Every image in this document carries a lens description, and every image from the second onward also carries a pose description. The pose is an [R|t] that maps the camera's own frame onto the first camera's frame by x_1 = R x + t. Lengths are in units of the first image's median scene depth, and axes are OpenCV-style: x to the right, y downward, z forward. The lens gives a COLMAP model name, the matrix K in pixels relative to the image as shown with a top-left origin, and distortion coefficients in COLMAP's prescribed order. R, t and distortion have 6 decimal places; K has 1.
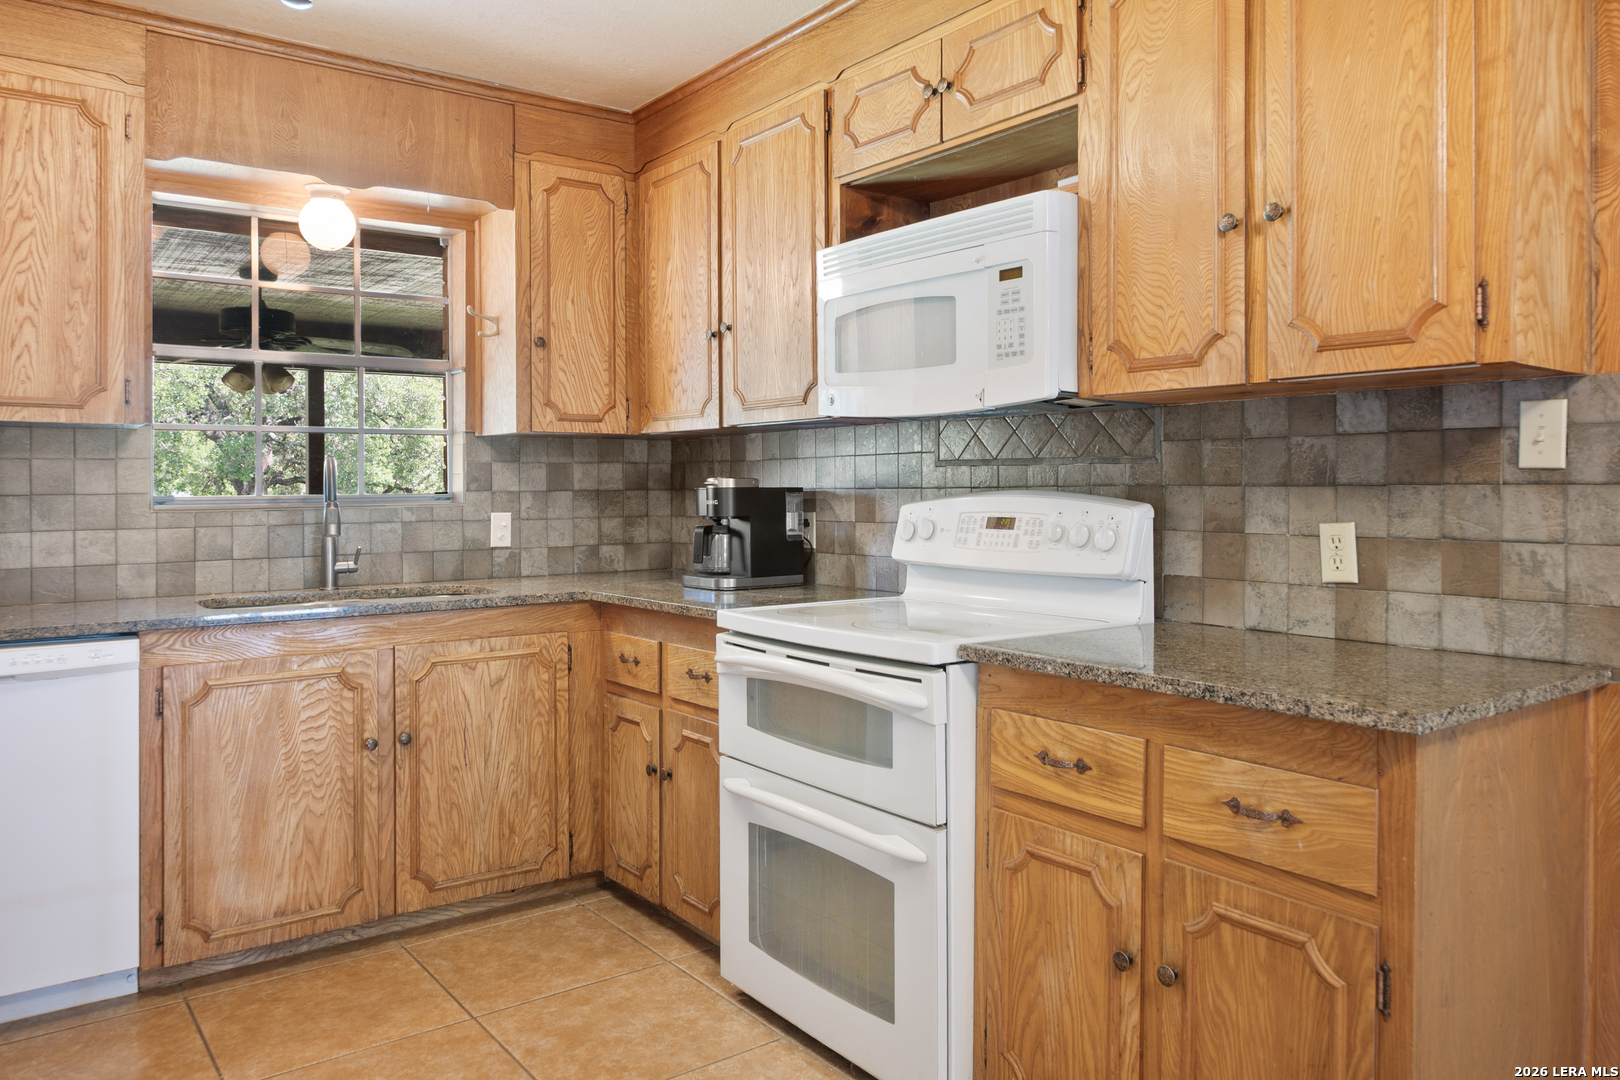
lens RADIAL K [[1129.2, 0, 776.1], [0, 1129.2, 493.4], [0, 0, 1]] dist [0.010474, -0.005024]
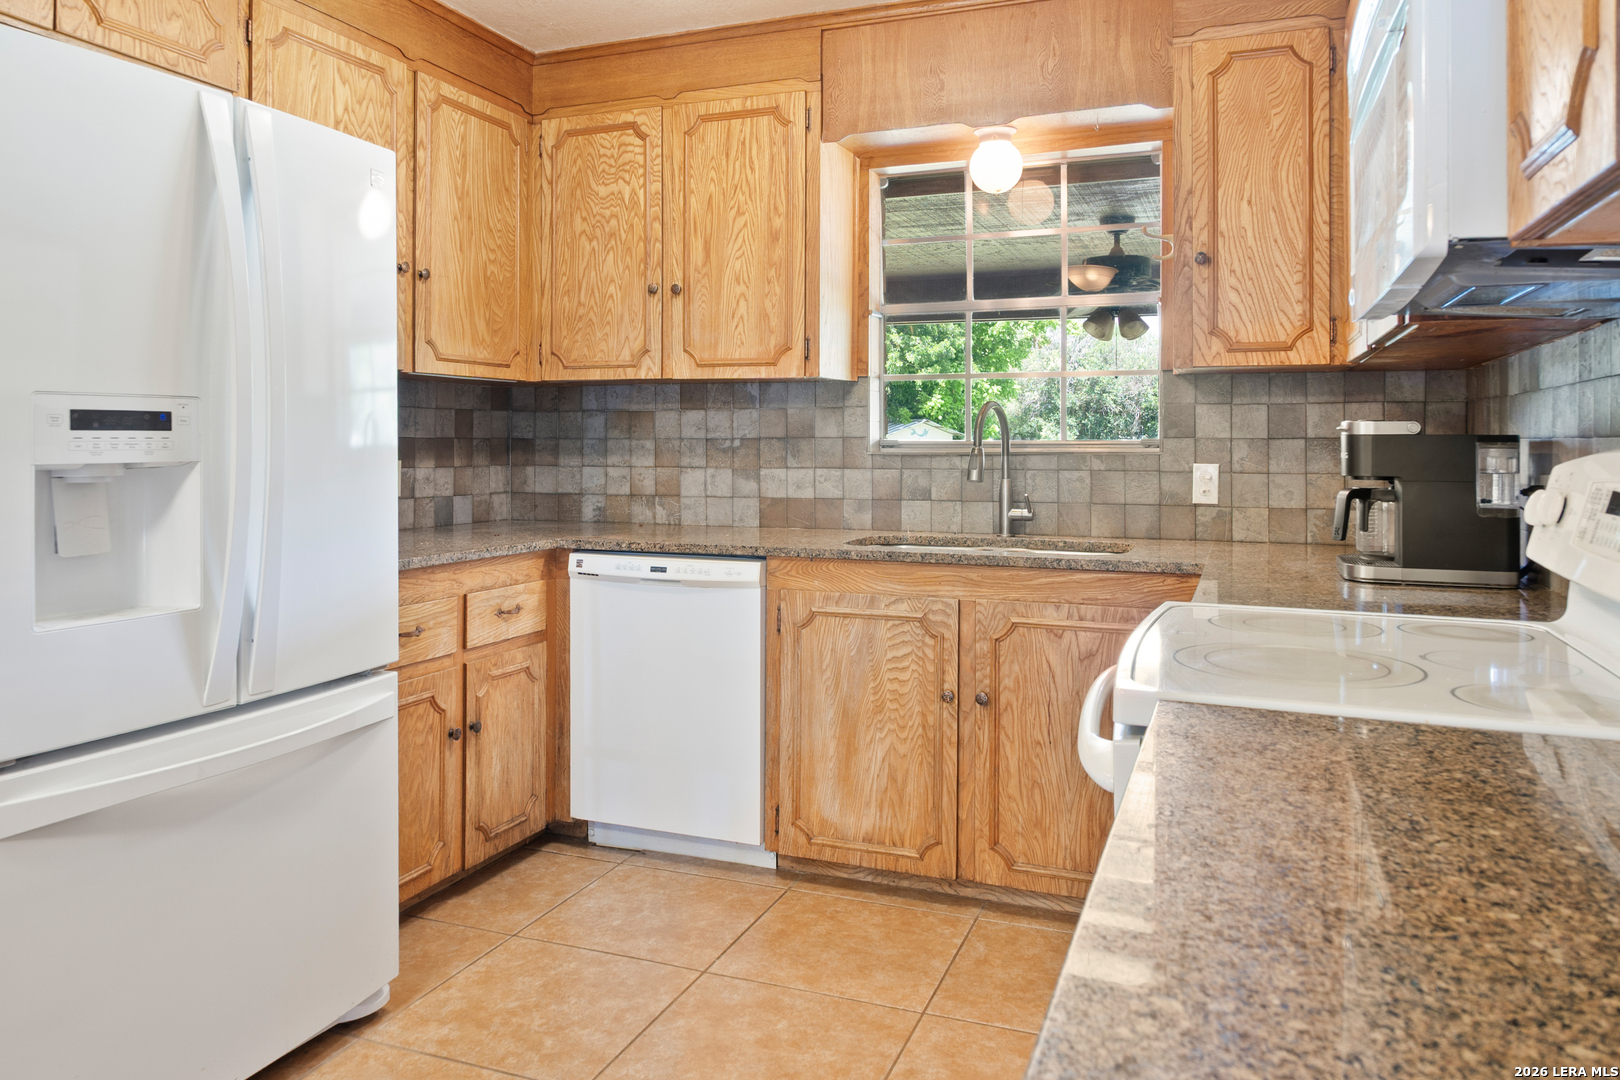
lens RADIAL K [[1129.2, 0, 817.6], [0, 1129.2, 437.7], [0, 0, 1]] dist [0.010474, -0.005024]
pose [[0.555483, 0.006834, -0.831500, 0.370981], [-0.009506, 0.999953, 0.001867, -0.001666], [0.831474, 0.006867, 0.555522, 0.350911]]
